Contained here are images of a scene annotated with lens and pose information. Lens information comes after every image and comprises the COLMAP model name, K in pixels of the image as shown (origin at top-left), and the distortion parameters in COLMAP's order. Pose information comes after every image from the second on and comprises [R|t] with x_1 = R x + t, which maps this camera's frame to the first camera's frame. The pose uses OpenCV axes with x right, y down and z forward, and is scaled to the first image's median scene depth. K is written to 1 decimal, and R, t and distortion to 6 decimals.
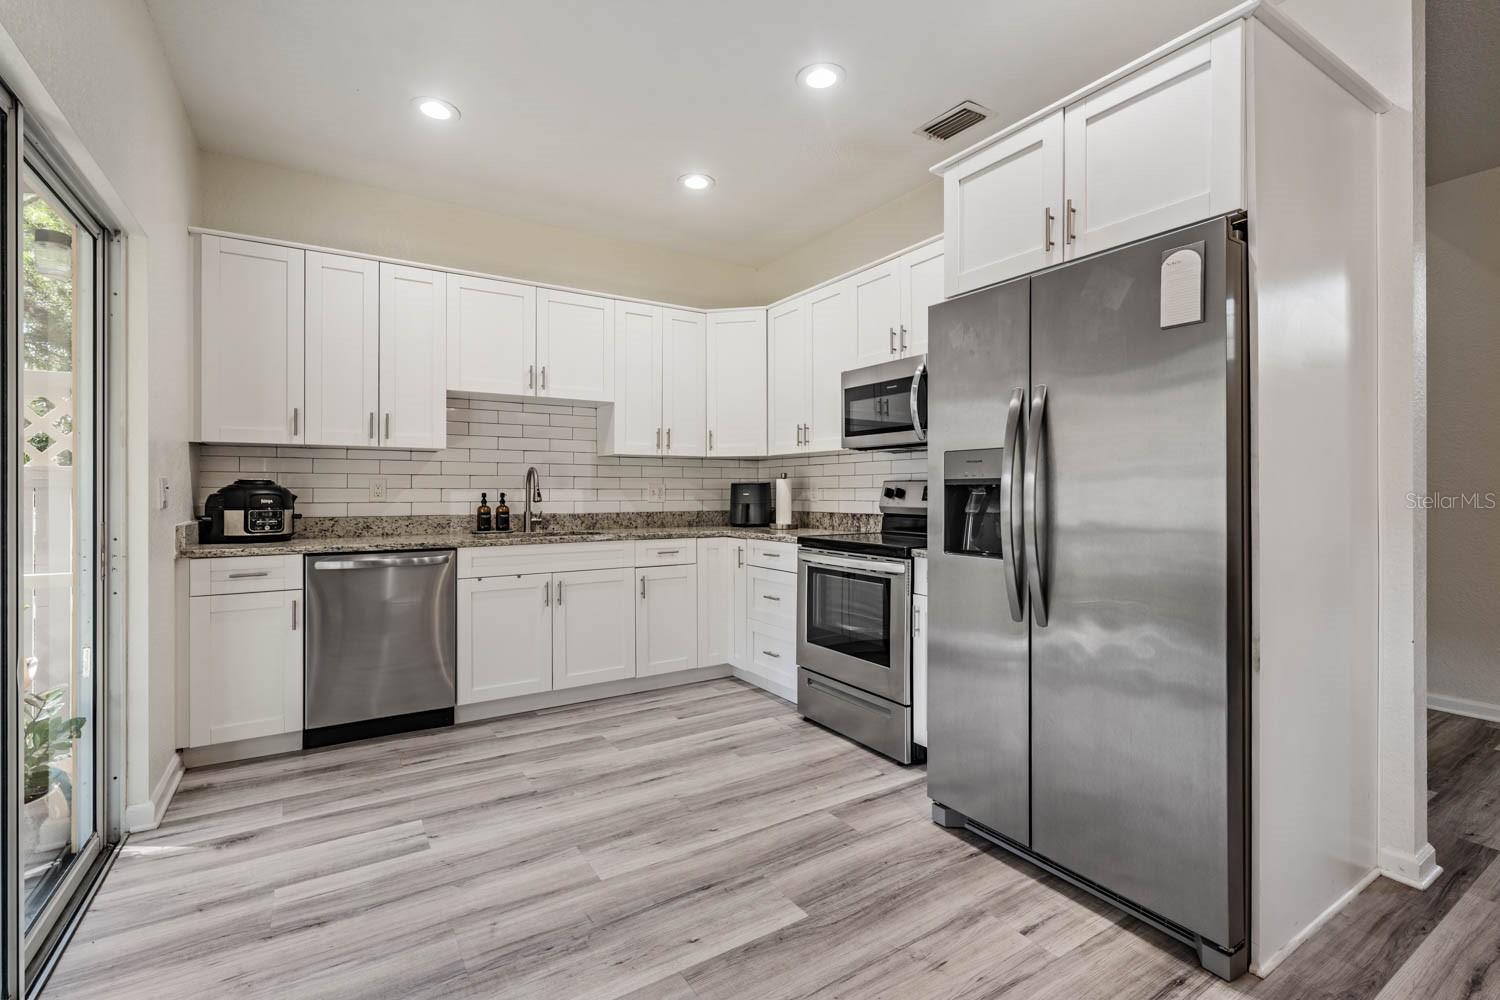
lens RADIAL K [[686.1, 0, 747.9], [0, 686.1, 501.3], [0, 0, 1]] dist [0.001224, -0.000476]
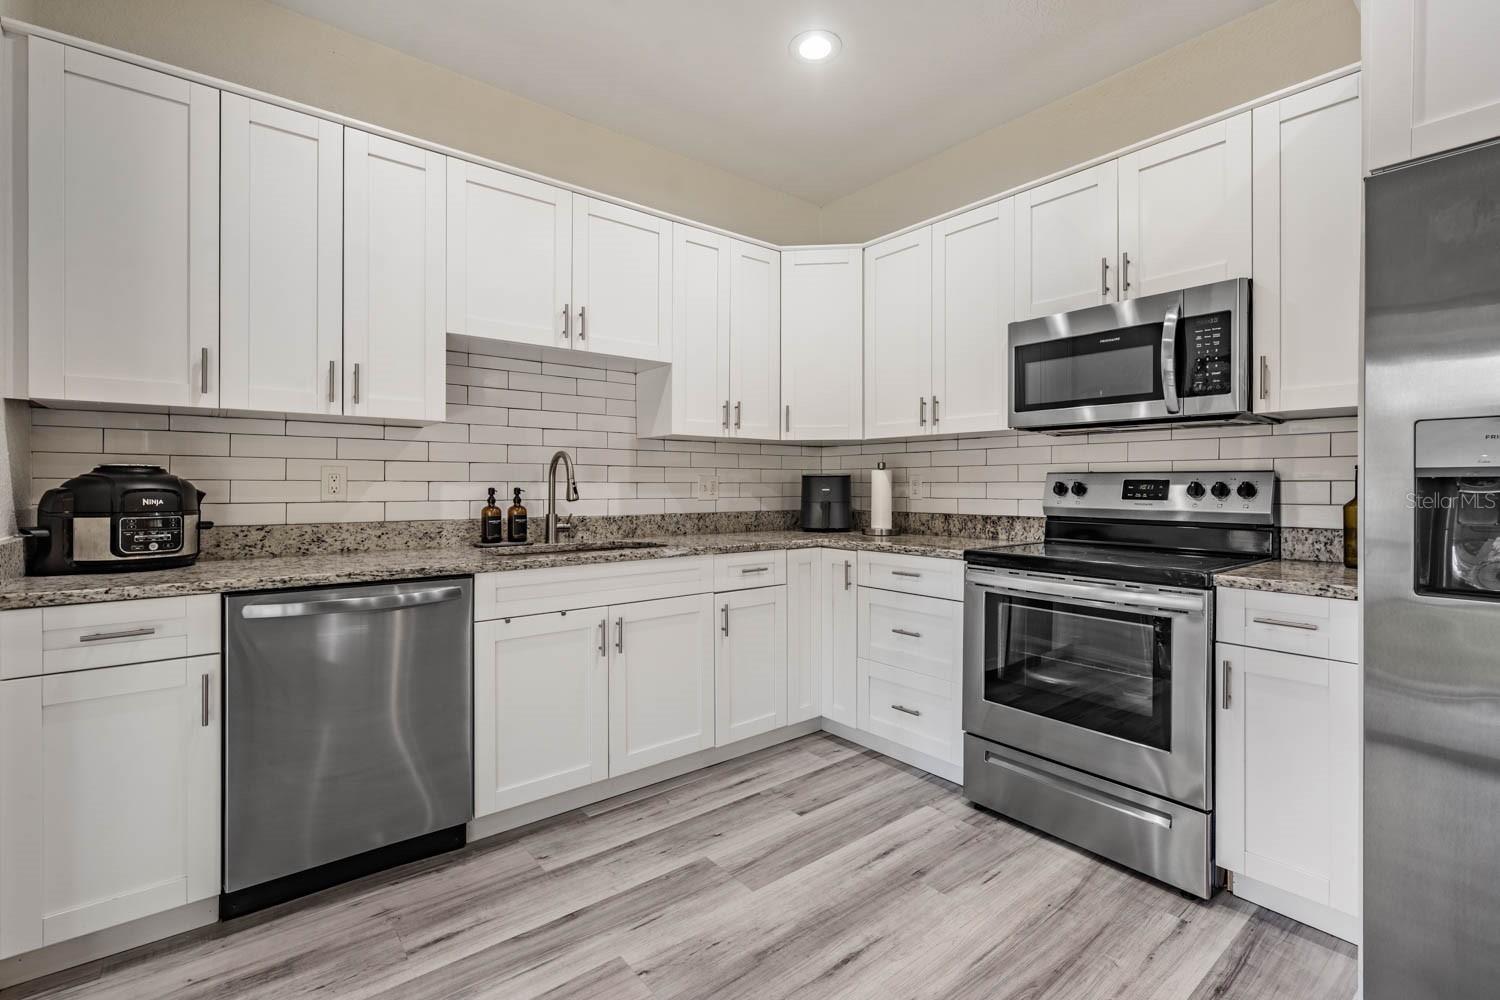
lens RADIAL K [[686.1, 0, 748.5], [0, 686.1, 494.7], [0, 0, 1]] dist [0.001224, -0.000476]
pose [[0.993773, 0.000815, 0.111421, -0.224782], [-0.000854, 1.000000, 0.000300, -0.006092], [-0.111421, -0.000394, 0.993773, 0.310996]]
